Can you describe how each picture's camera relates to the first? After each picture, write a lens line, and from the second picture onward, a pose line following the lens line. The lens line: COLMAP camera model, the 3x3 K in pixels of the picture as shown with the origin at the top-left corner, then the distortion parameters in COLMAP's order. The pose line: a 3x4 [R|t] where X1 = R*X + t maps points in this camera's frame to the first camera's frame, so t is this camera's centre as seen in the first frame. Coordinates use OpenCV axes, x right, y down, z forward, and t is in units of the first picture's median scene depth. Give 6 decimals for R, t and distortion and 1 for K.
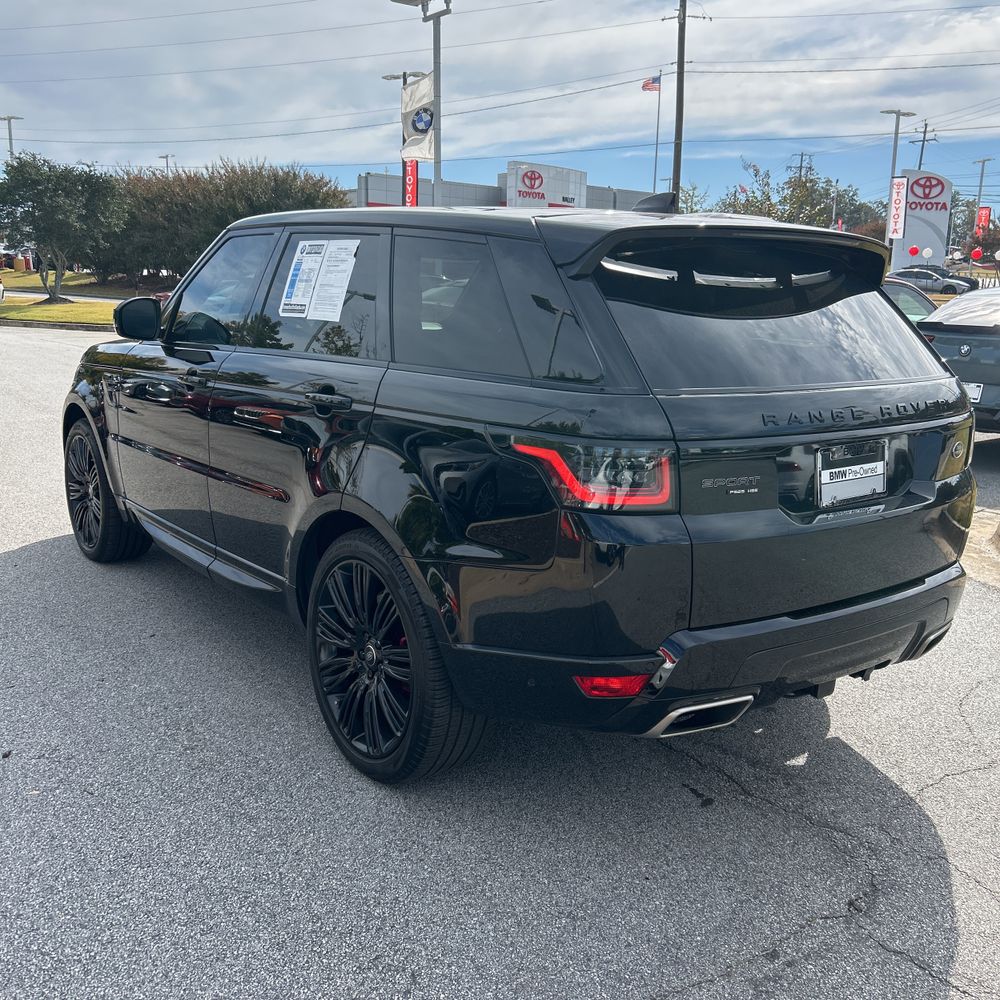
lens RADIAL K [[1040.1, 0, 478.7], [0, 1040.1, 502.8], [0, 0, 1]] dist [0.020925, -0.007095]
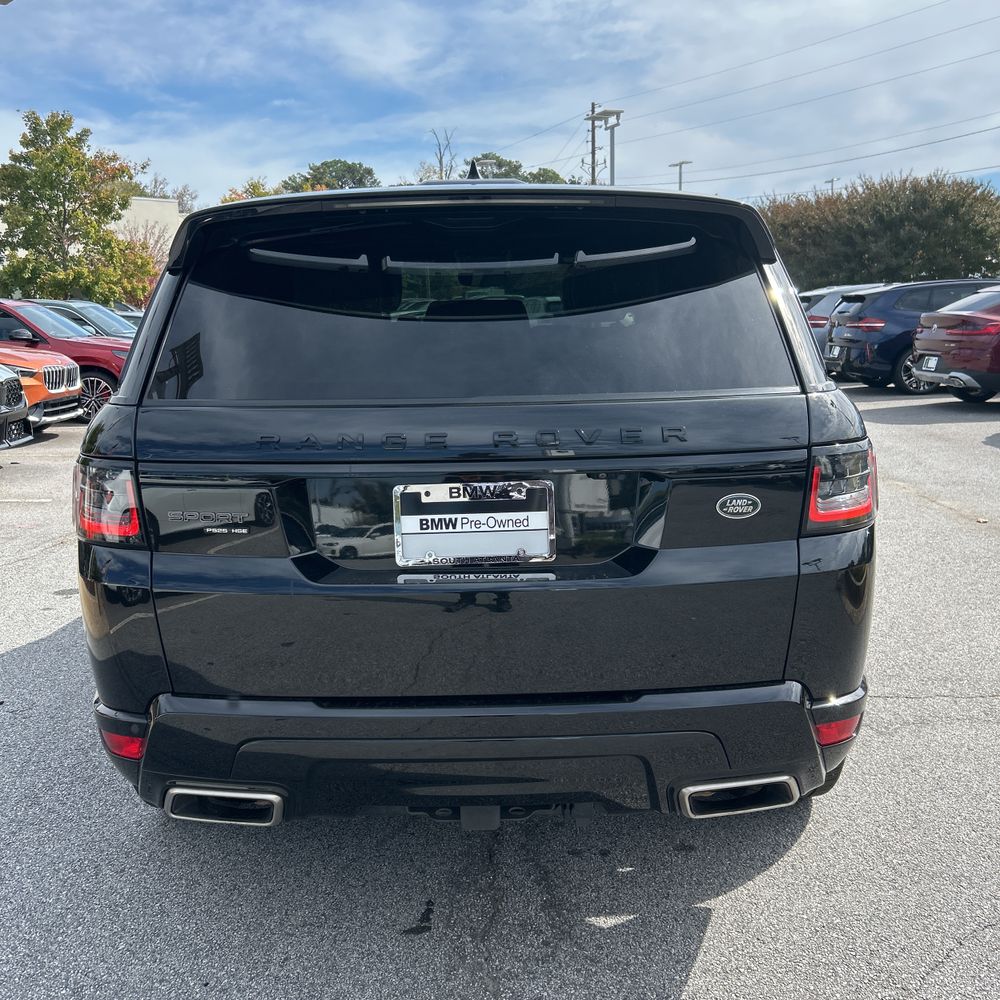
lens RADIAL K [[1029.7, 0, 500.0], [0, 1029.7, 500.0], [0, 0, 1]] dist [0.008585, 0.027627]
pose [[0.799252, 0.069394, -0.596976, 0.675637], [-0.084181, 0.996446, 0.003124, -0.041262], [0.595071, 0.047757, 0.802253, 0.377826]]
